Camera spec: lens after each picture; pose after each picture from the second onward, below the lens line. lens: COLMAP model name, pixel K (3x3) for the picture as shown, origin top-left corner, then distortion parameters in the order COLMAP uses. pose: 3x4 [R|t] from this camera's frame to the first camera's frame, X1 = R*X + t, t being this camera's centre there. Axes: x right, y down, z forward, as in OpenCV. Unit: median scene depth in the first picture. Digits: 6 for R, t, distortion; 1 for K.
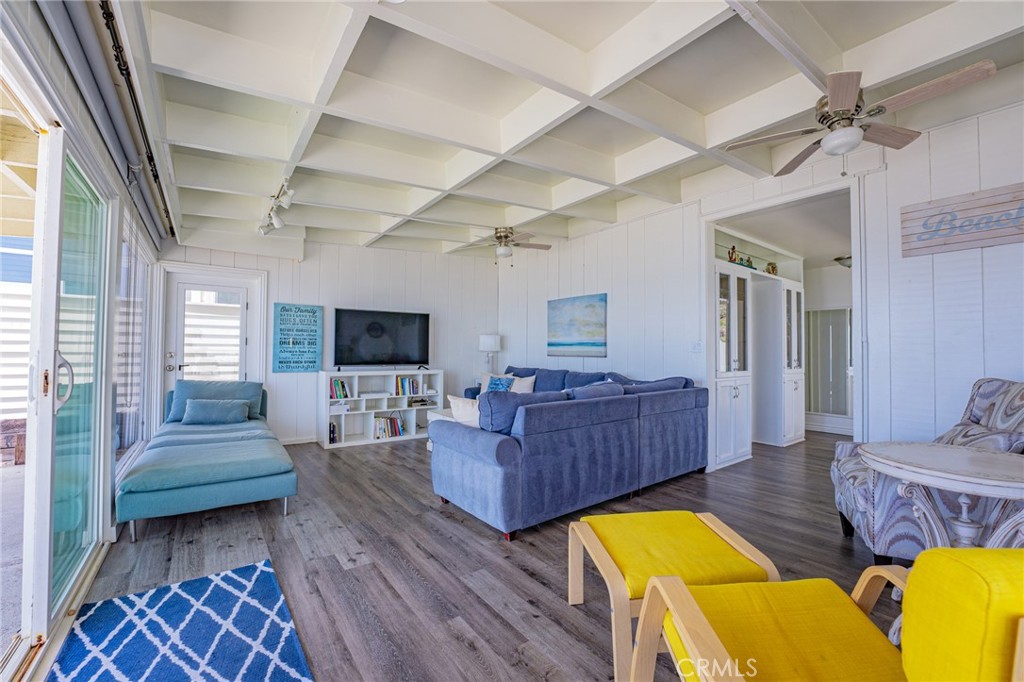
lens RADIAL K [[415.4, 0, 510.2], [0, 415.4, 343.0], [0, 0, 1]] dist [-0.027747, 0.002033]
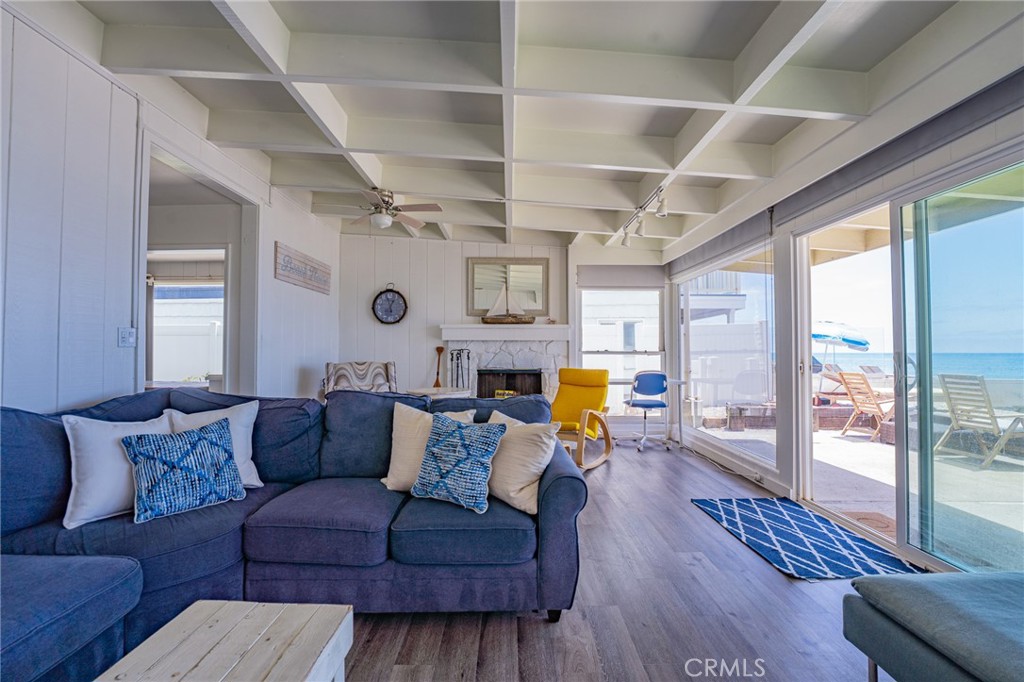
lens RADIAL K [[415.4, 0, 507.6], [0, 415.4, 342.6], [0, 0, 1]] dist [-0.027747, 0.002033]
pose [[-0.799490, 0.004045, 0.600666, -0.780618], [-0.021324, 0.999156, -0.035111, 0.058903], [-0.600301, -0.040880, -0.798729, 2.649471]]
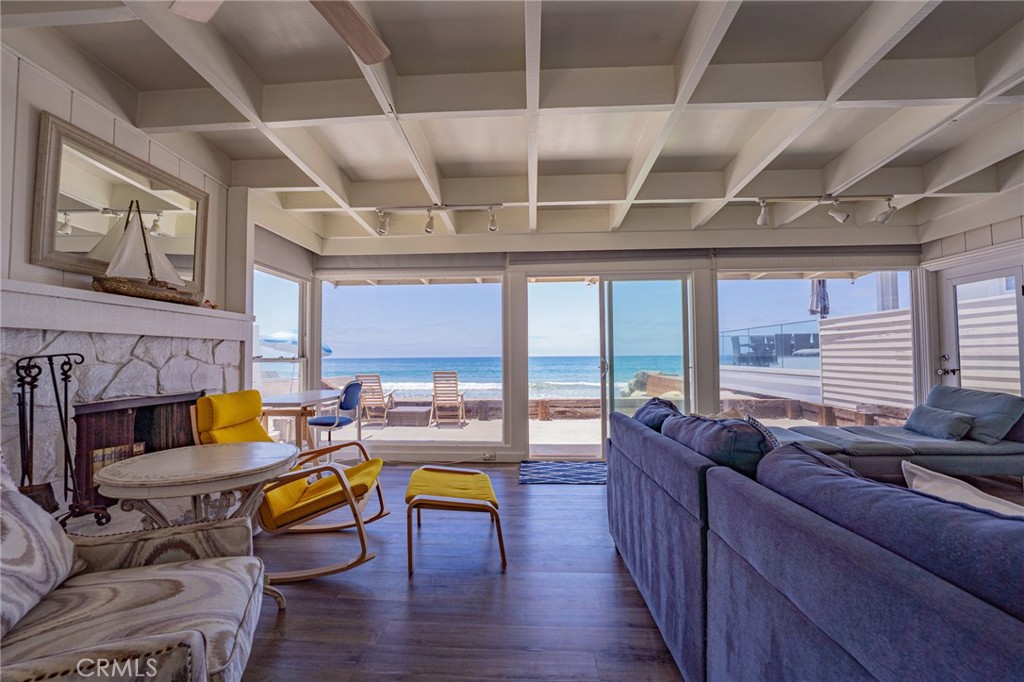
lens RADIAL K [[415.4, 0, 501.4], [0, 415.4, 343.6], [0, 0, 1]] dist [-0.027747, 0.002033]
pose [[-0.648099, -0.027082, -0.761075, 1.322745], [0.020088, 0.998412, -0.052634, 0.061395], [0.761291, -0.049400, -0.646525, 2.043325]]
